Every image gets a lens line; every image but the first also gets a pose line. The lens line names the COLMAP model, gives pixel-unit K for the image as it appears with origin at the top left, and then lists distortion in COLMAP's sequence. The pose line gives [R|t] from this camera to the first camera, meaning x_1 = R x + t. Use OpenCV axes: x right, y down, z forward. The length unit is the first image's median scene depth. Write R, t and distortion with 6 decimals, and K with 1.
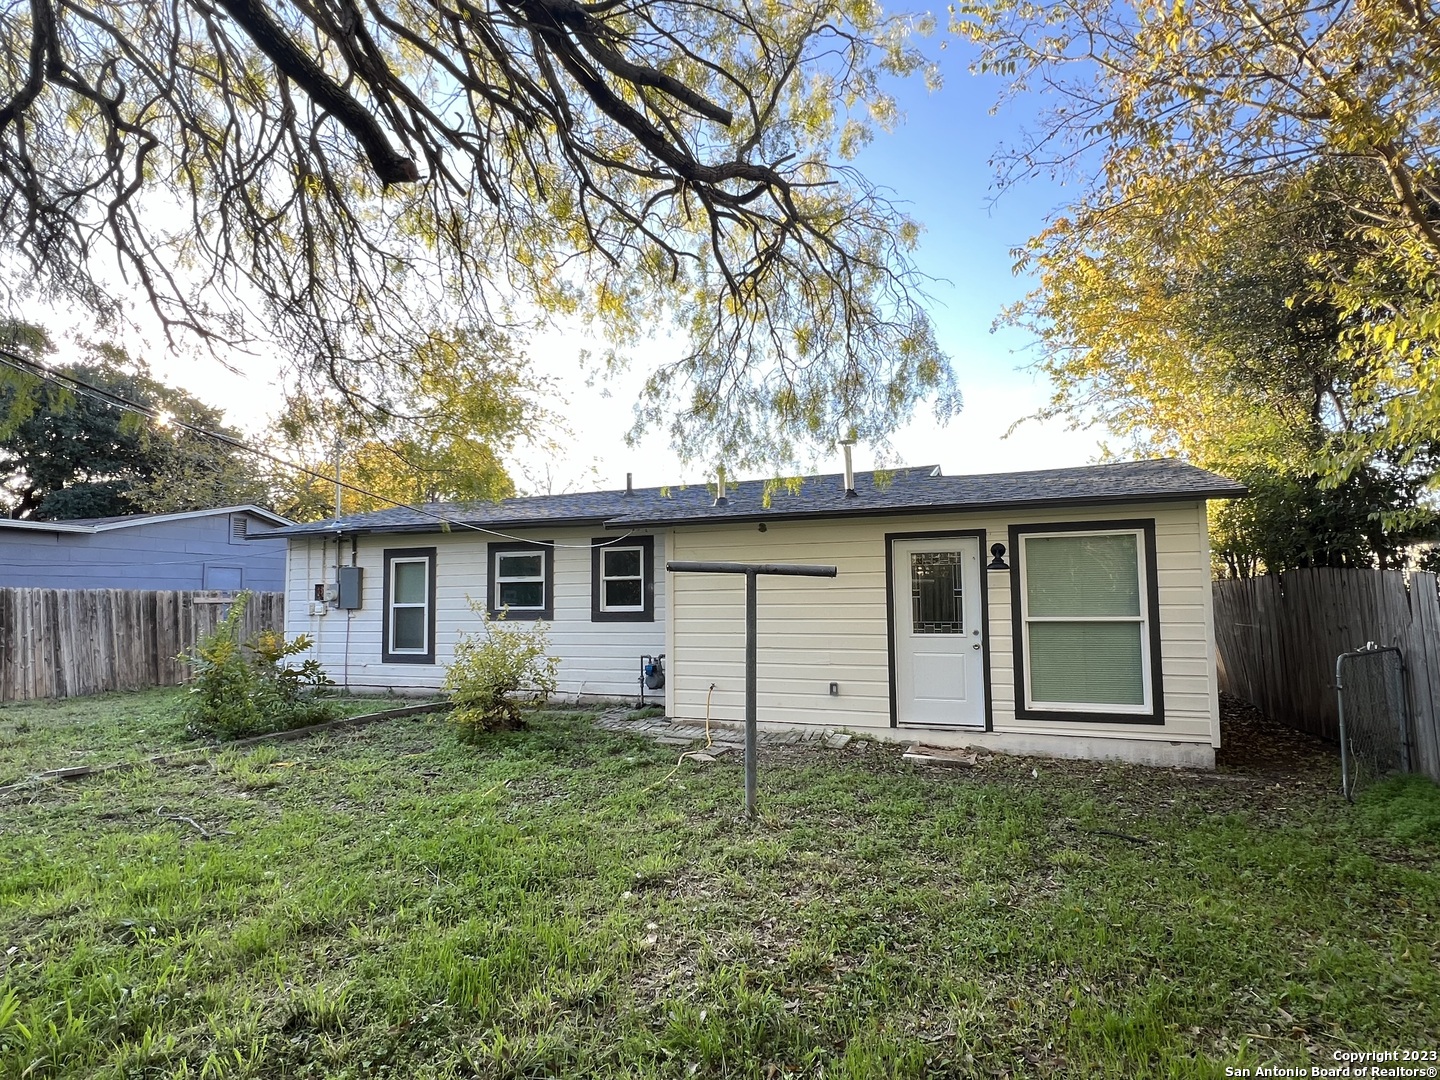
lens RADIAL K [[762.1, 0, 715.7], [0, 762.1, 547.9], [0, 0, 1]] dist [0.005879, 0.000186]
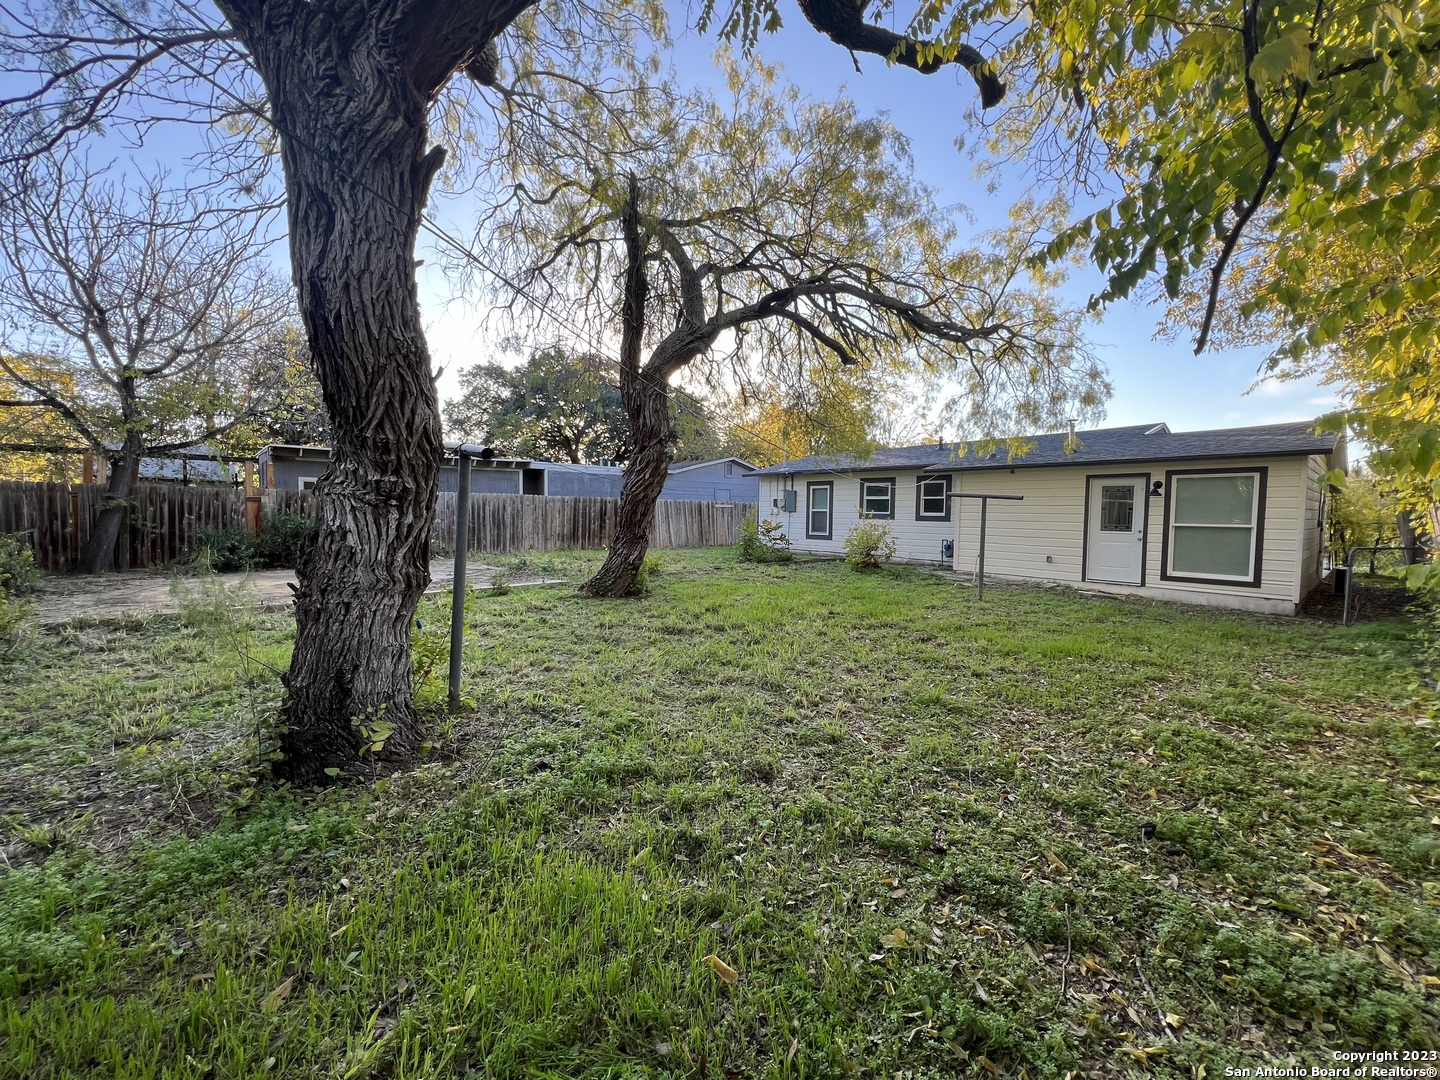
lens RADIAL K [[578.9, 0, 711.2], [0, 578.9, 545.4], [0, 0, 1]] dist [-0.011560, 0.002347]
pose [[0.874006, 0.050136, -0.483321, 0.114174], [0.011966, 0.992140, 0.124556, -0.034299], [0.485768, -0.114646, 0.866537, -0.625686]]
